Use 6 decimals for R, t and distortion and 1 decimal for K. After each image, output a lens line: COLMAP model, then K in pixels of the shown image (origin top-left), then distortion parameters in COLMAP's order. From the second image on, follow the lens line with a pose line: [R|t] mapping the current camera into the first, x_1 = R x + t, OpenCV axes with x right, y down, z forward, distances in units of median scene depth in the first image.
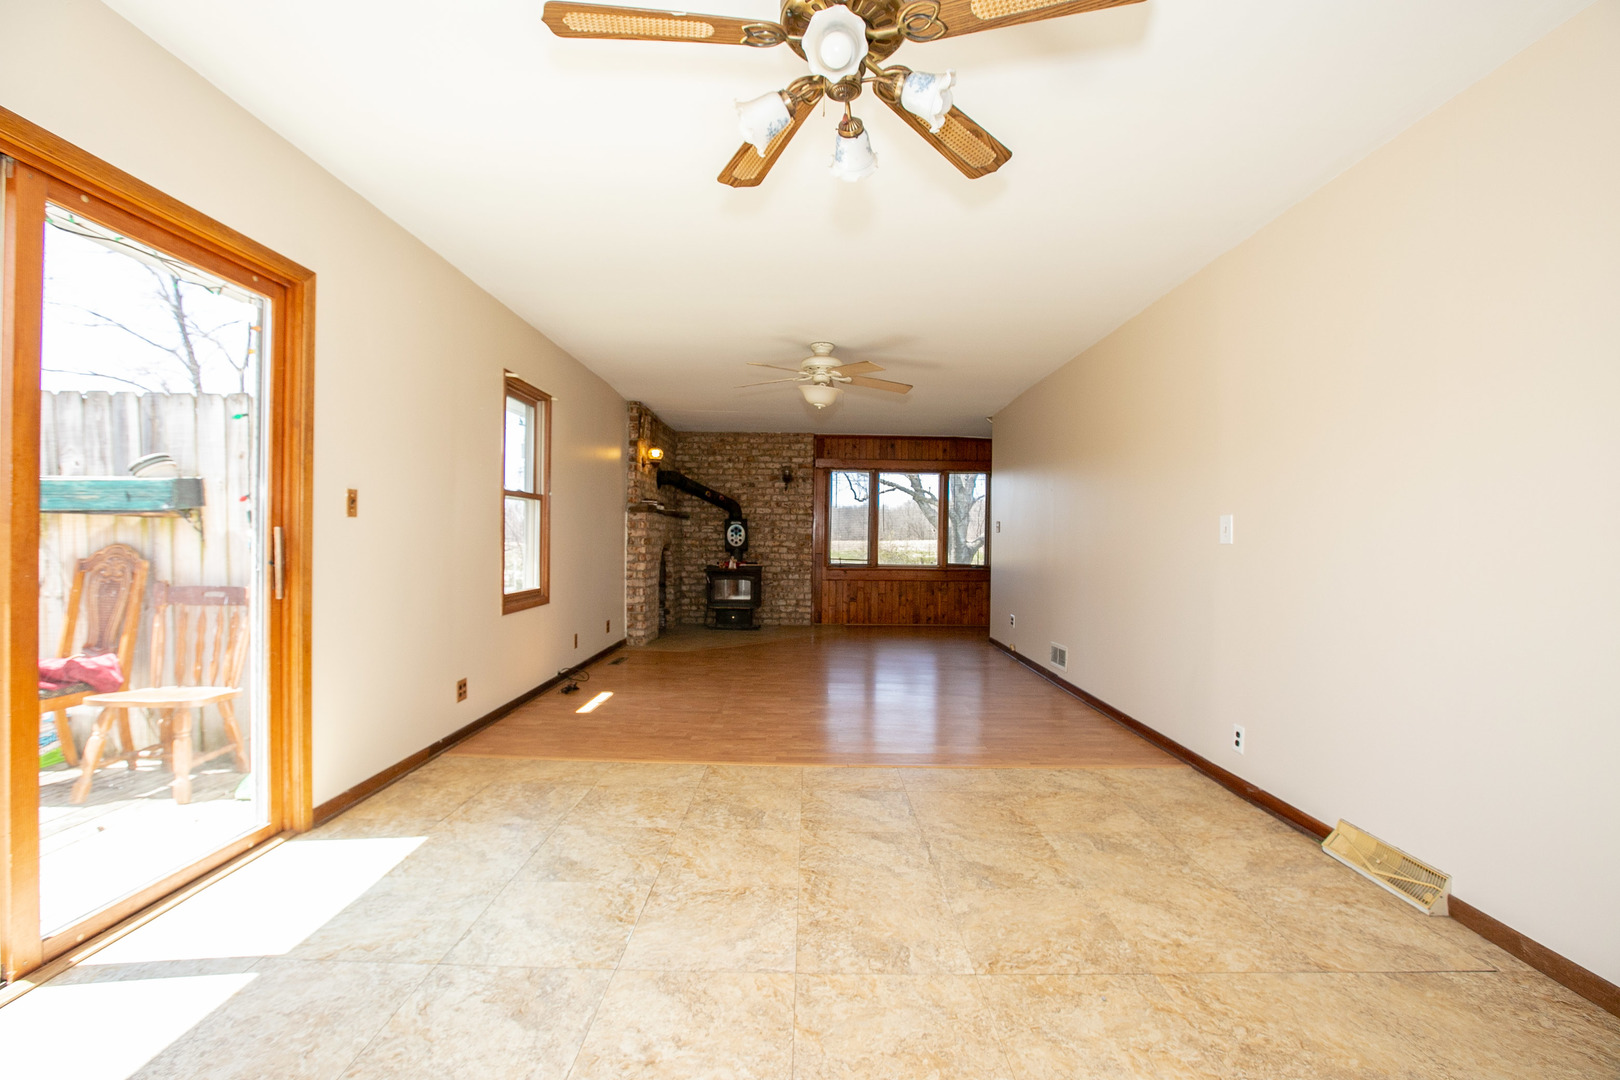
lens RADIAL K [[735.8, 0, 810.0], [0, 735.8, 540.0], [0, 0, 1]] dist [-0.049725, 0.014176]
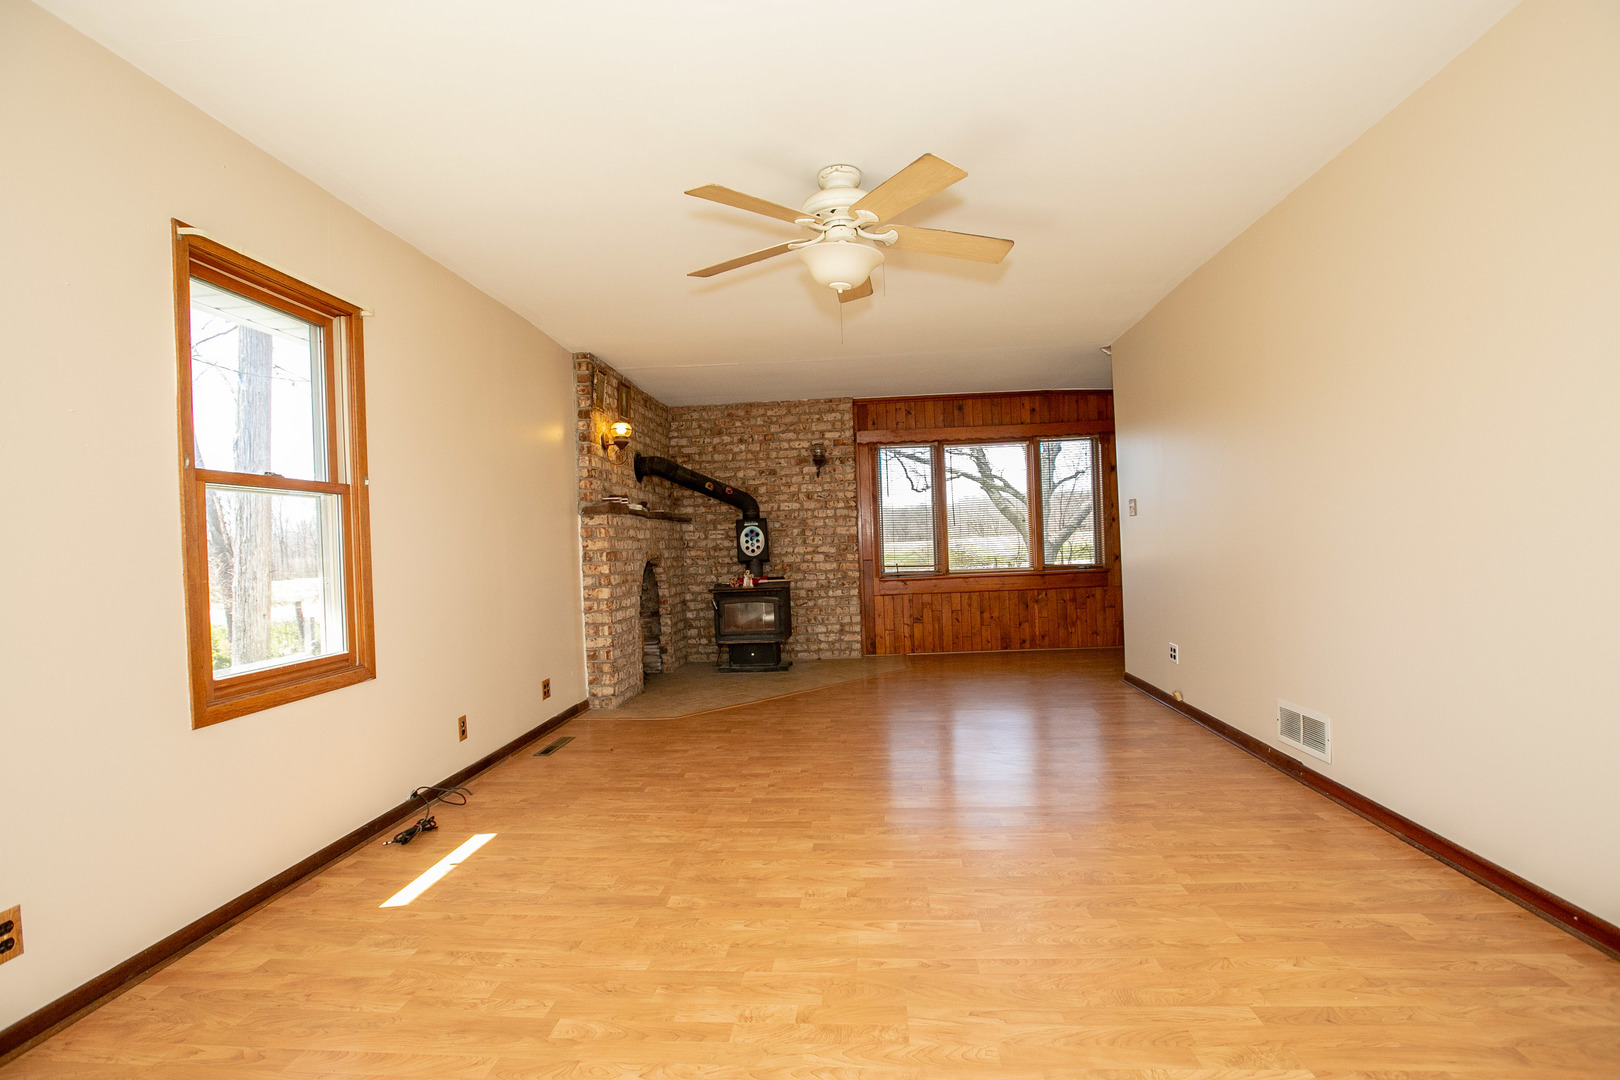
lens RADIAL K [[735.8, 0, 810.0], [0, 735.8, 540.0], [0, 0, 1]] dist [-0.049725, 0.014176]
pose [[0.995660, -0.052141, -0.077092, 0.012550], [0.051645, 0.998630, -0.008416, 0.001600], [0.077426, 0.004398, 0.996988, 0.264943]]
